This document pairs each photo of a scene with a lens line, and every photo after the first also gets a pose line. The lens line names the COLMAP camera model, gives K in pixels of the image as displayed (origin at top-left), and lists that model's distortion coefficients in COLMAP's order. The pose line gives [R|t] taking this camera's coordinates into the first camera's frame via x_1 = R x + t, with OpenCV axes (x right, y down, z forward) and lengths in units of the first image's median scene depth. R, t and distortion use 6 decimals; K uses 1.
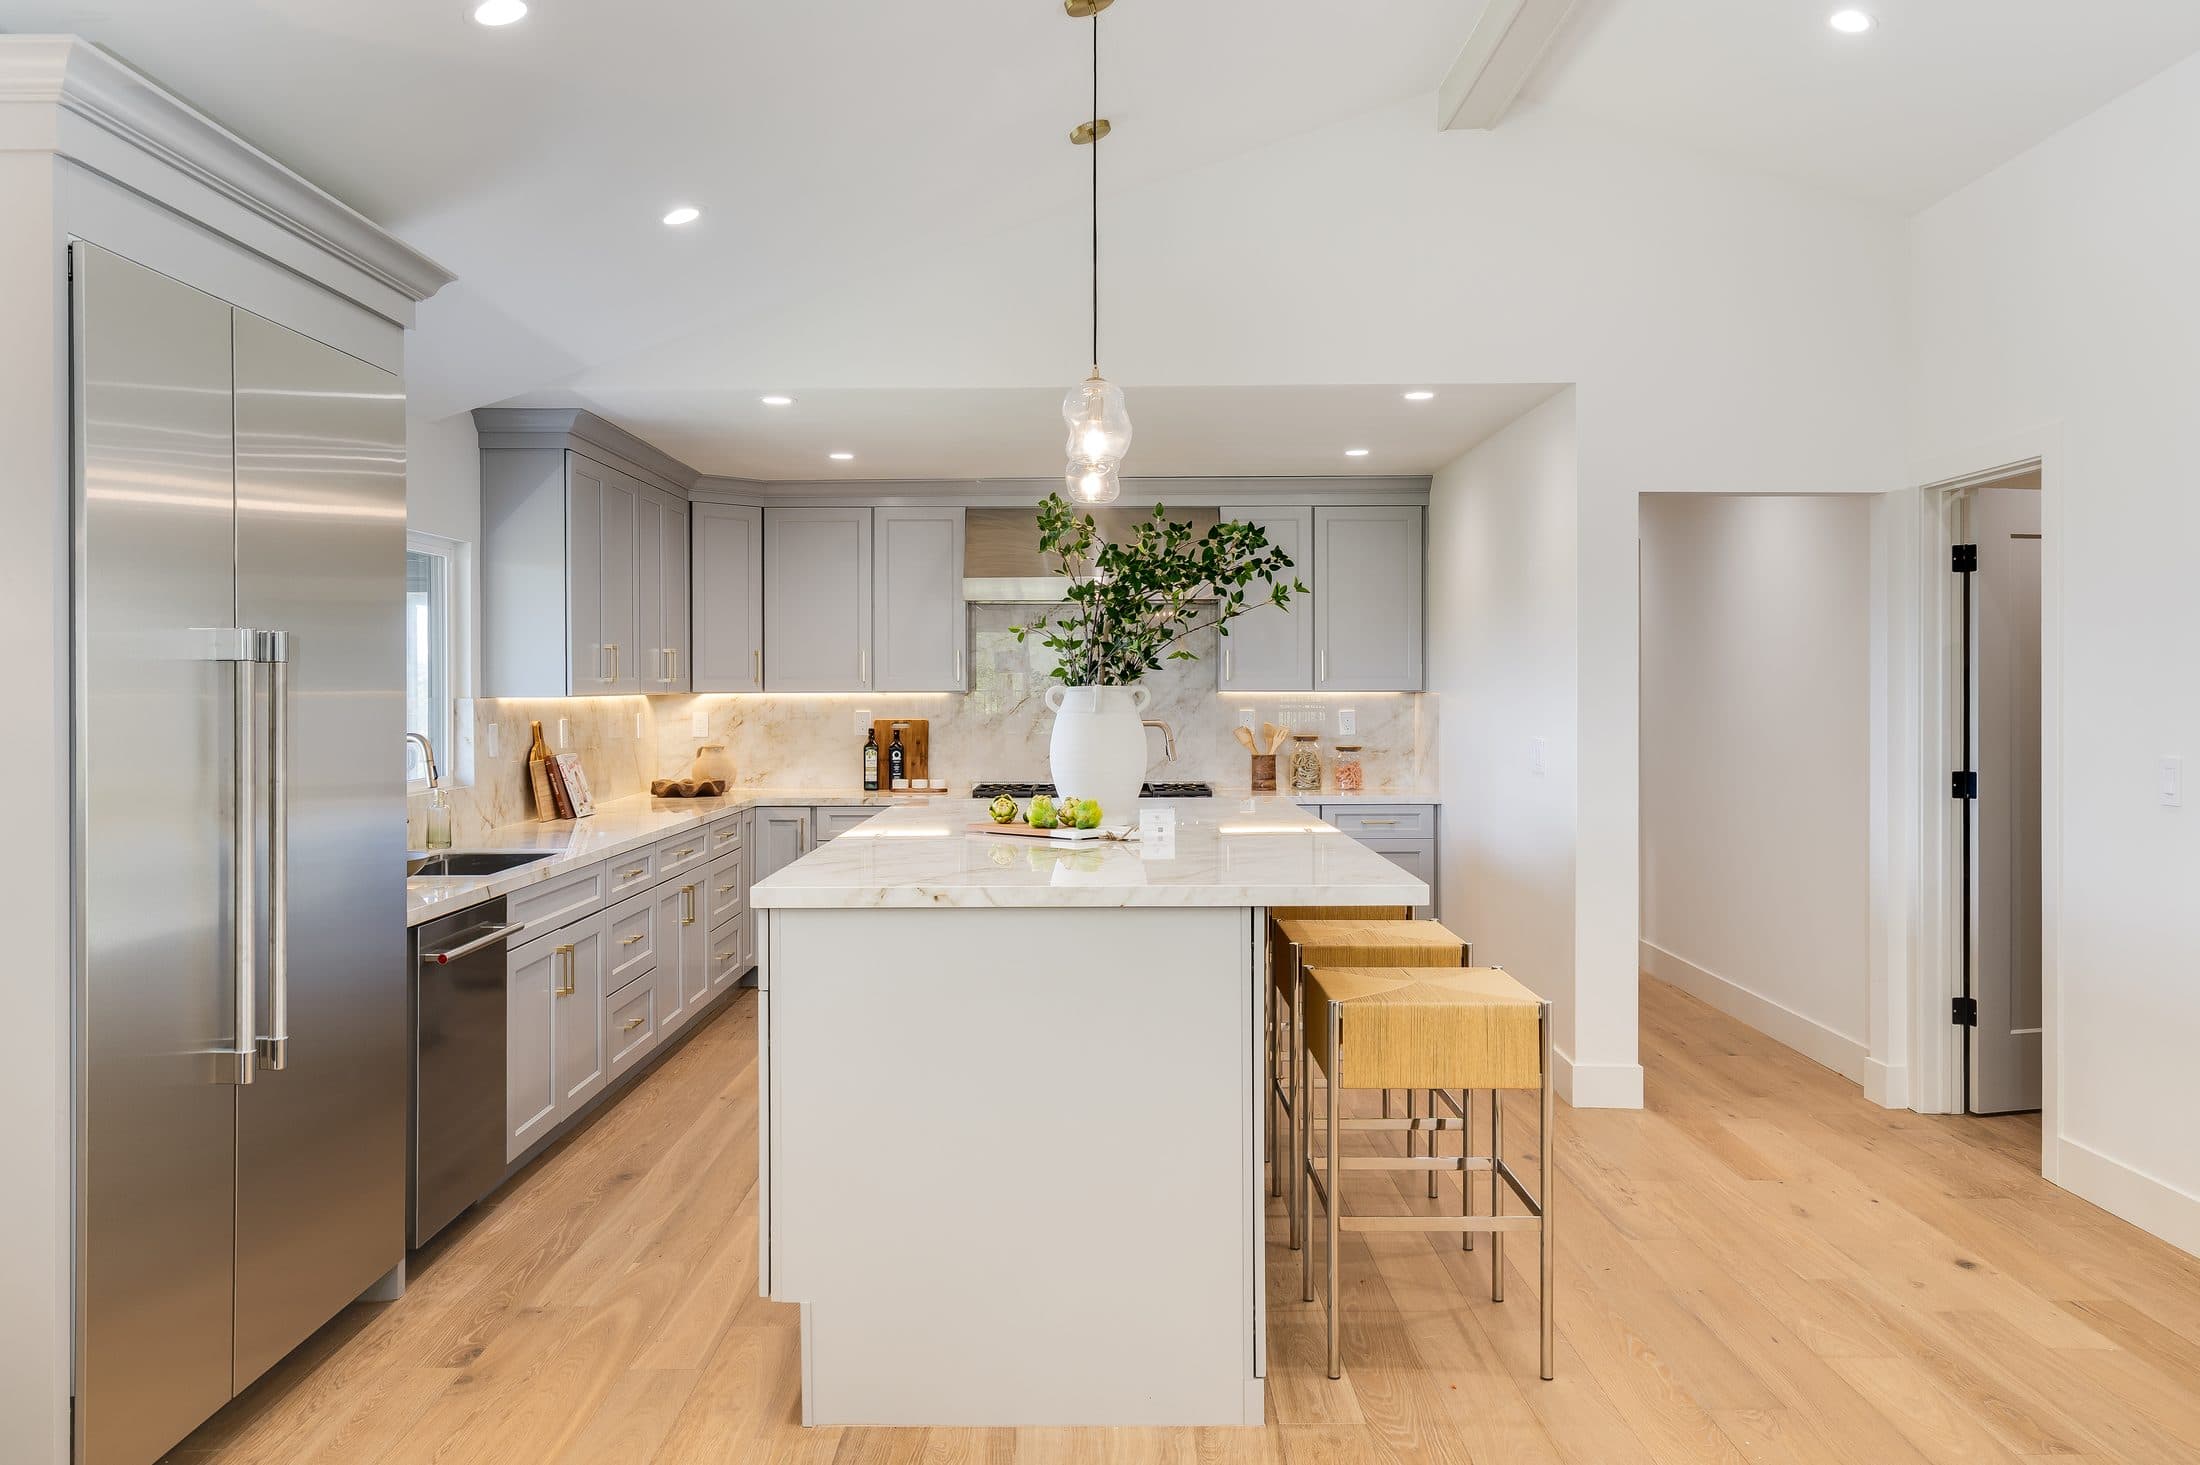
lens RADIAL K [[1668.1, 0, 1101.5], [0, 1668.1, 691.8], [0, 0, 1]] dist [-0.000734, -0.000086]
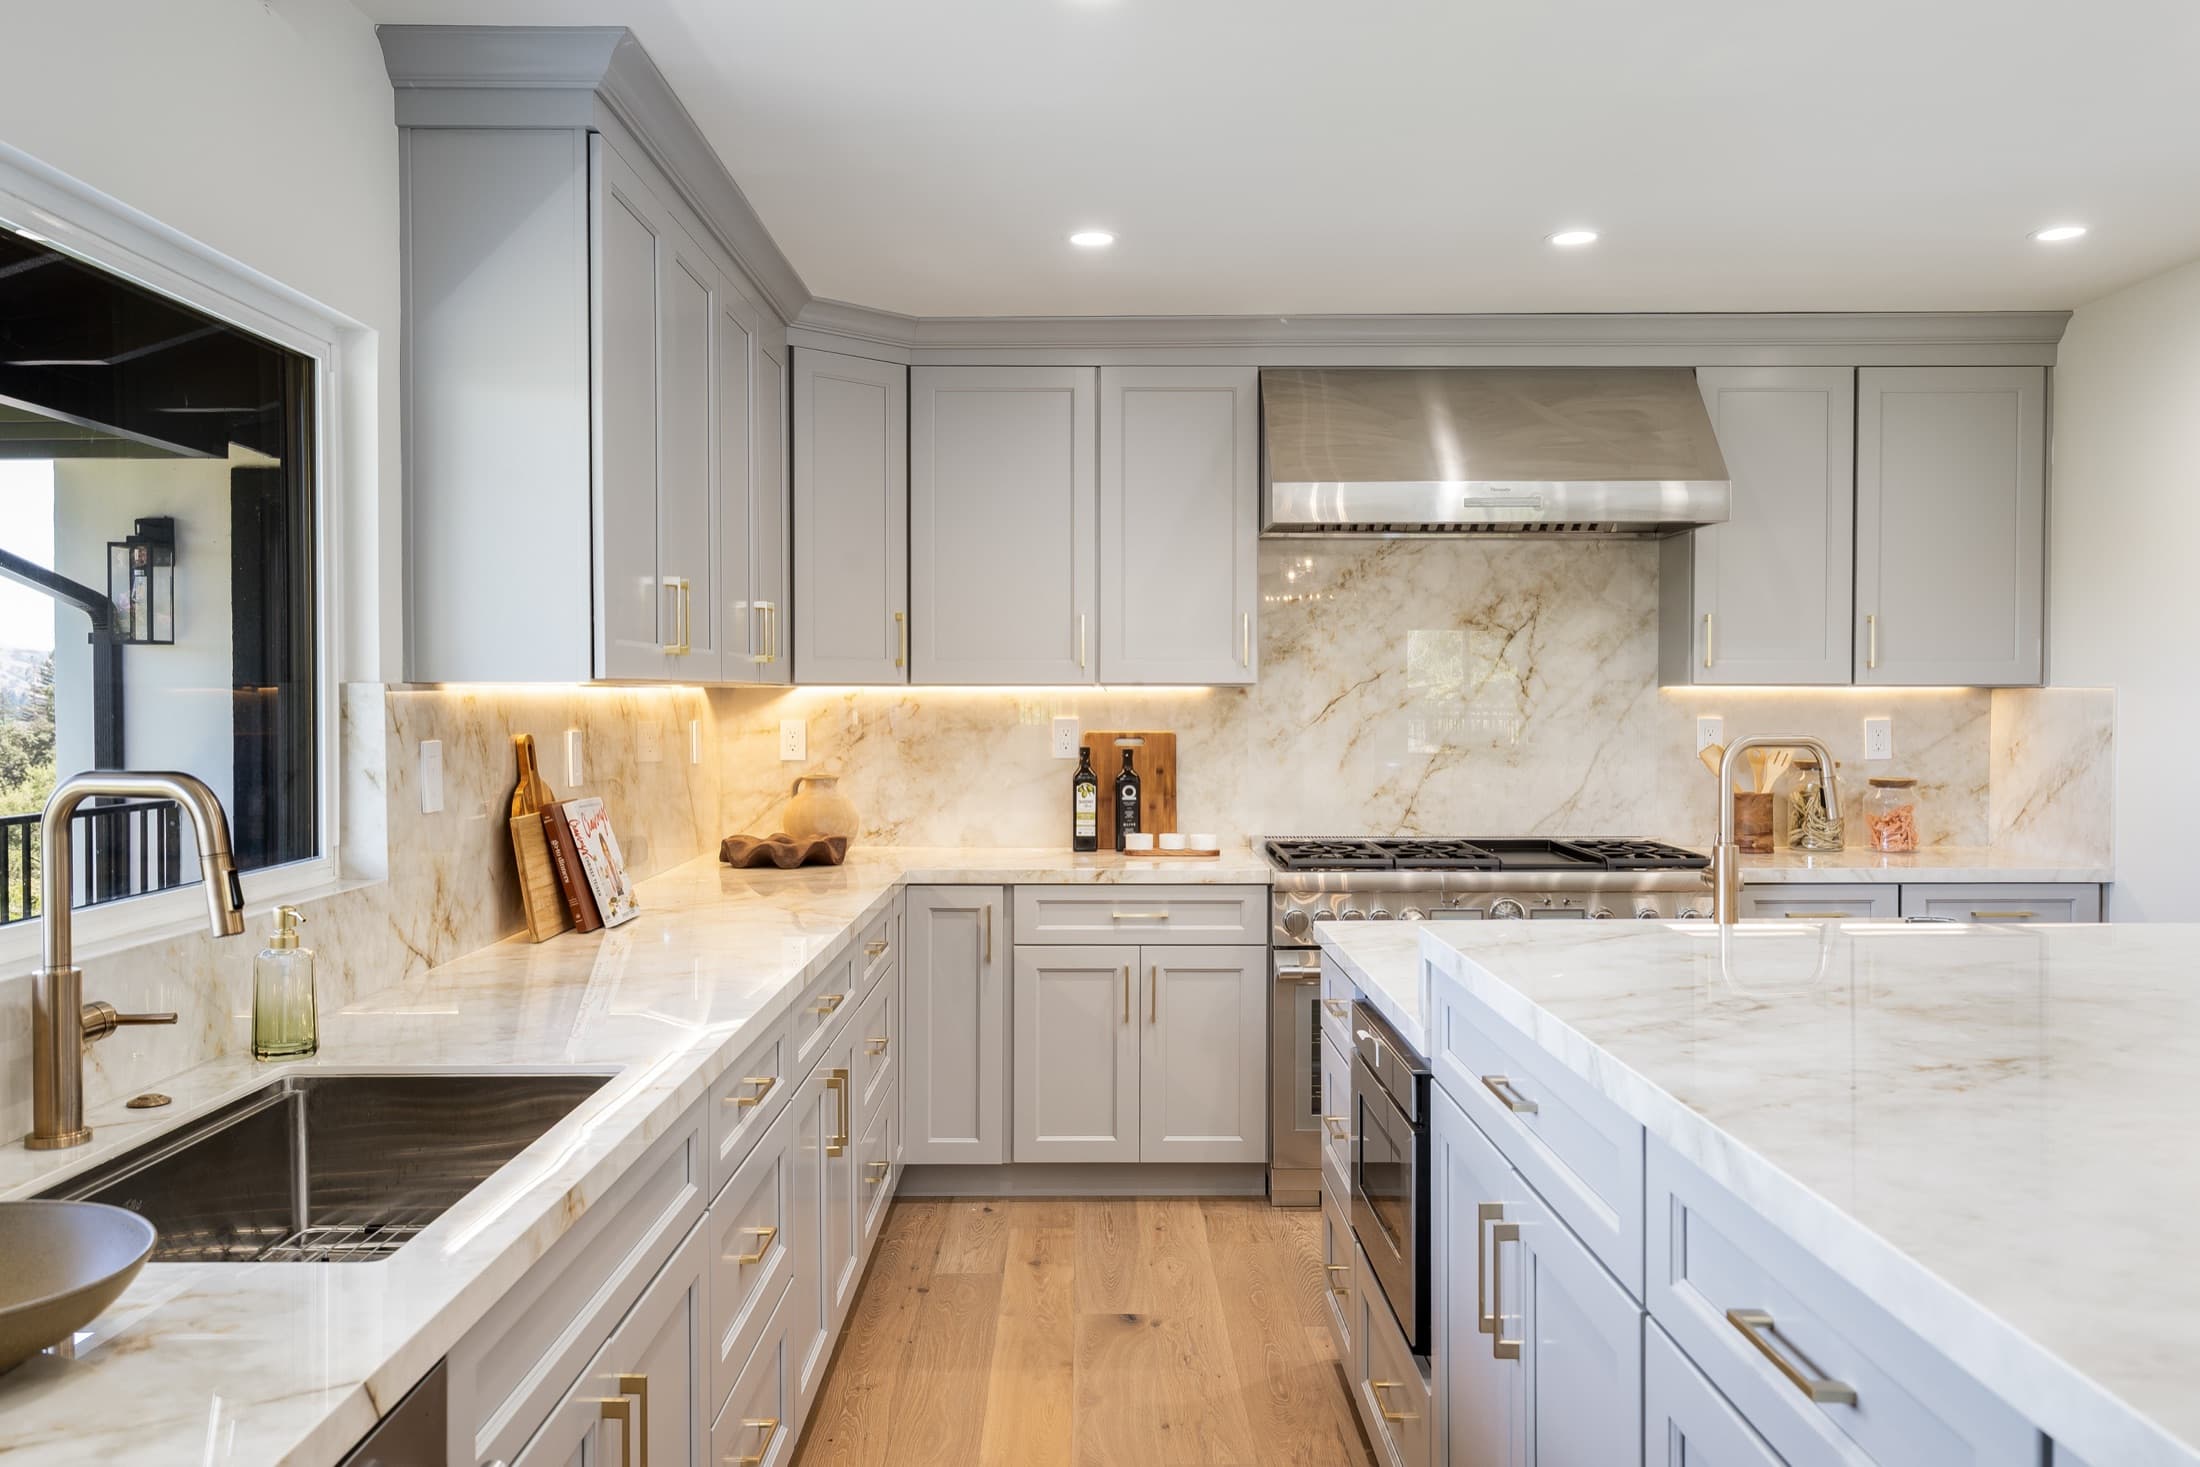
lens RADIAL K [[1729.7, 0, 1100.0], [0, 1729.7, 733.5], [0, 0, 1]] dist [0.005075, 0.001172]
pose [[0.999991, 0.002376, 0.003459, -0.144025], [-0.002437, 0.999838, 0.017860, 0.006658], [-0.003416, -0.017869, 0.999835, 0.413018]]
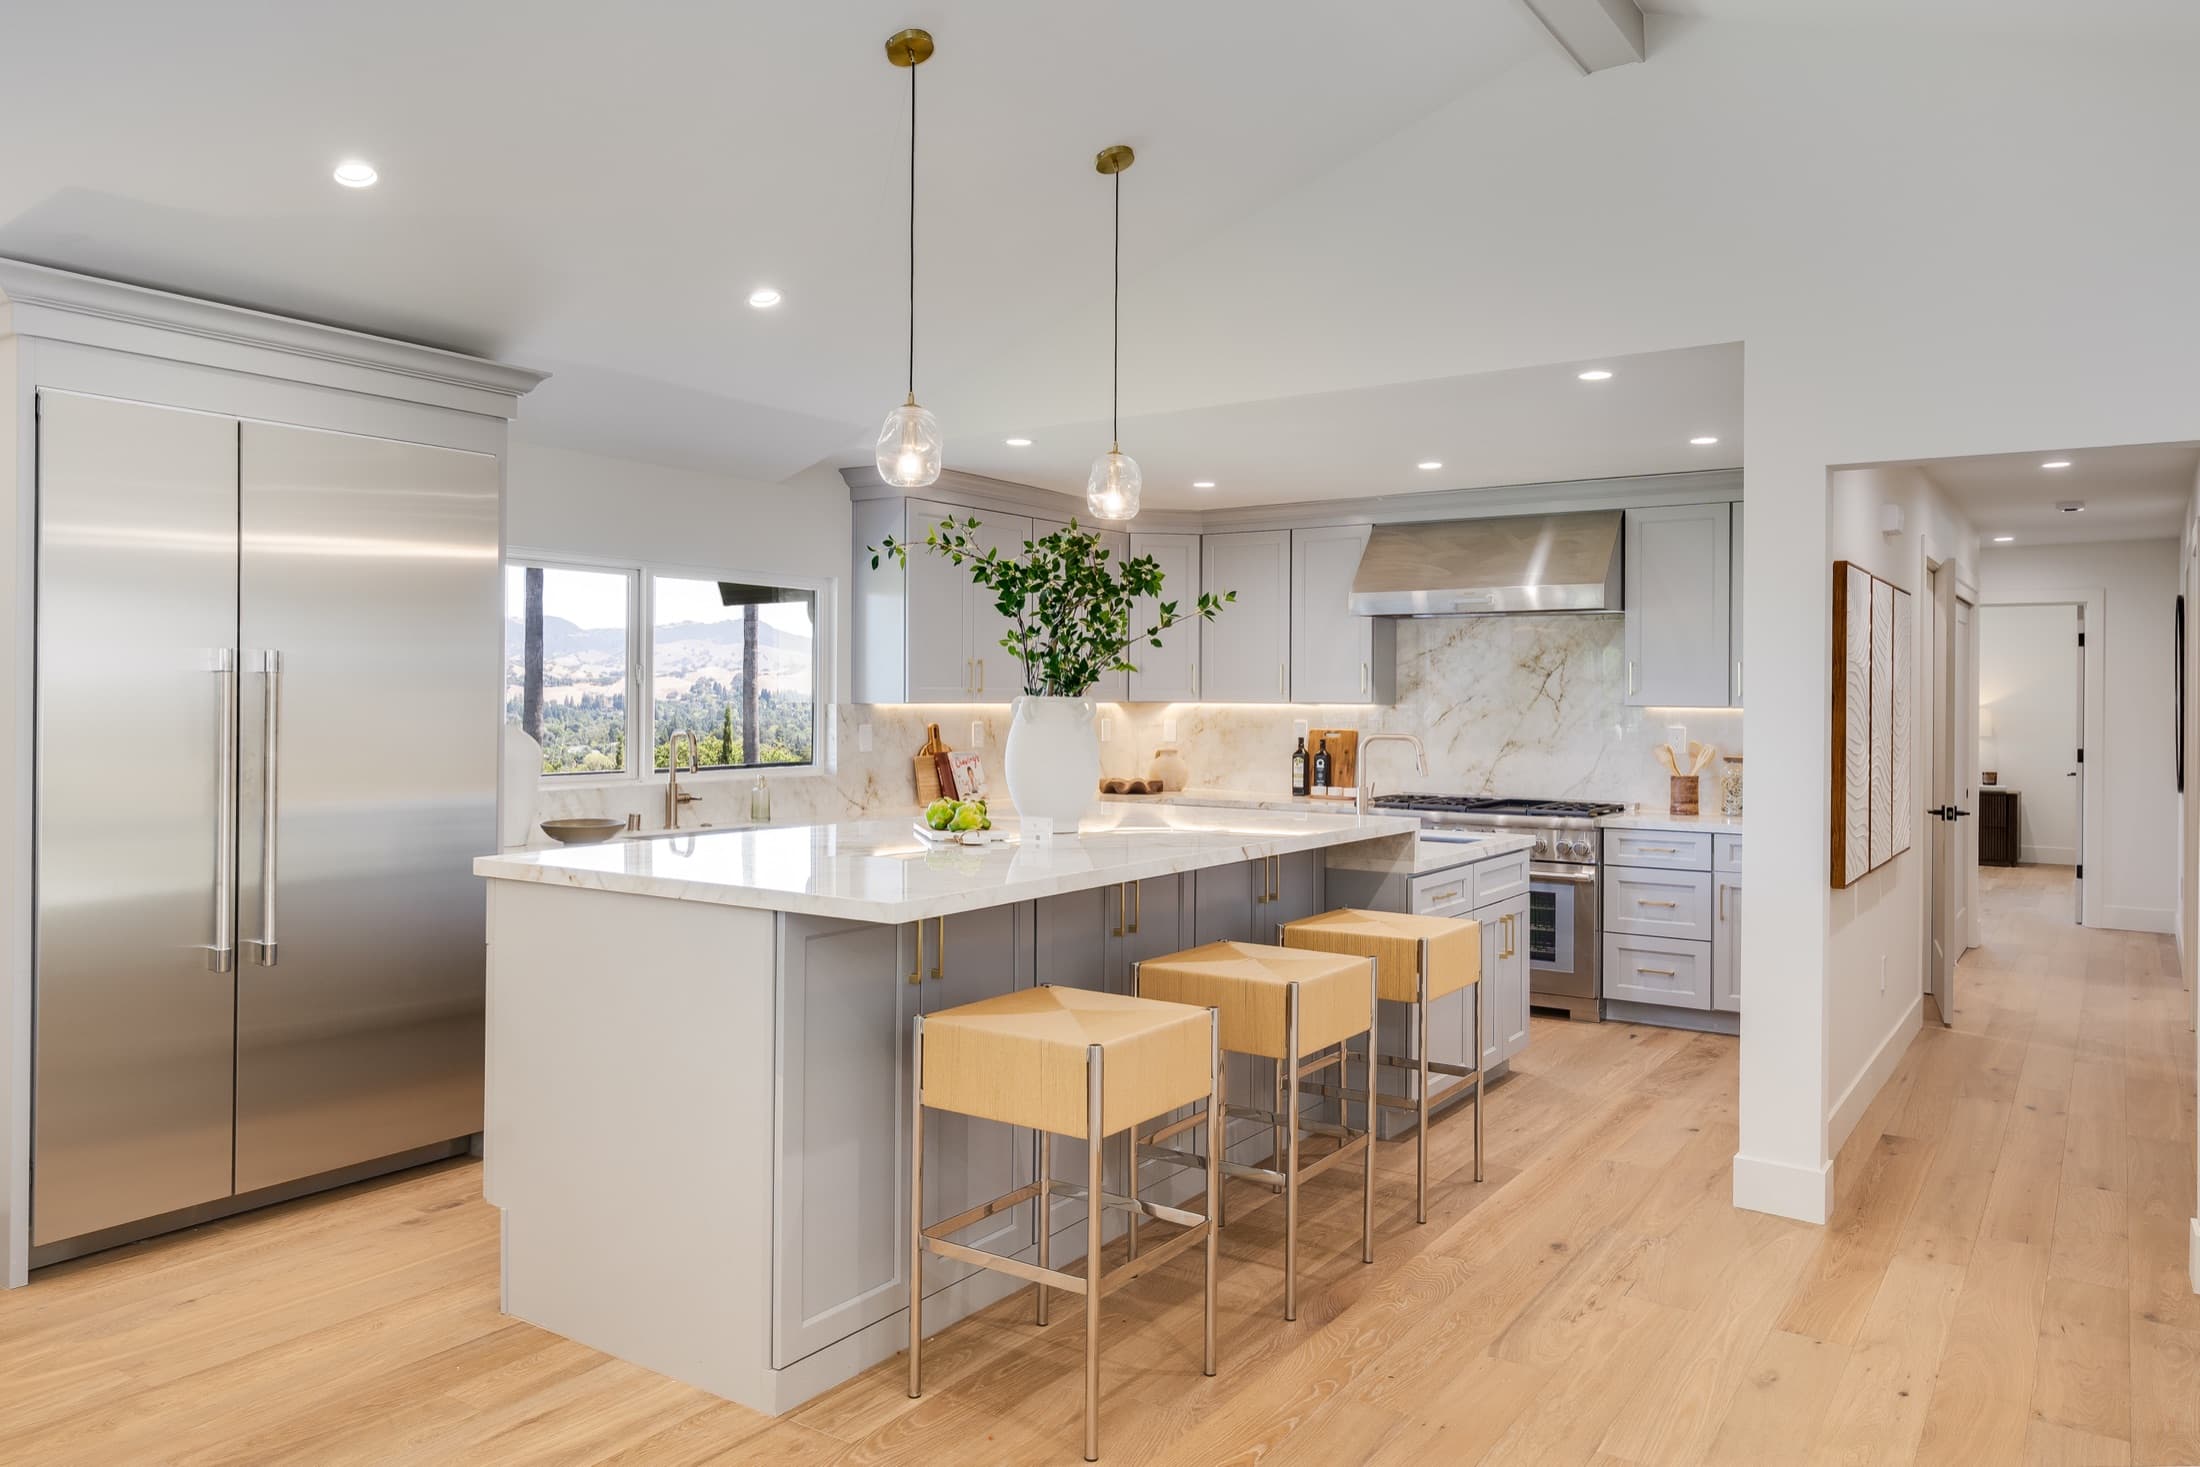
lens RADIAL K [[1520.7, 0, 1106.0], [0, 1520.7, 699.1], [0, 0, 1]] dist [0.000741, 0.000775]
pose [[0.829092, 0.009394, -0.559033, 0.320530], [-0.010859, 0.999941, 0.000698, -0.001767], [0.559007, 0.005492, 0.829145, 0.136922]]
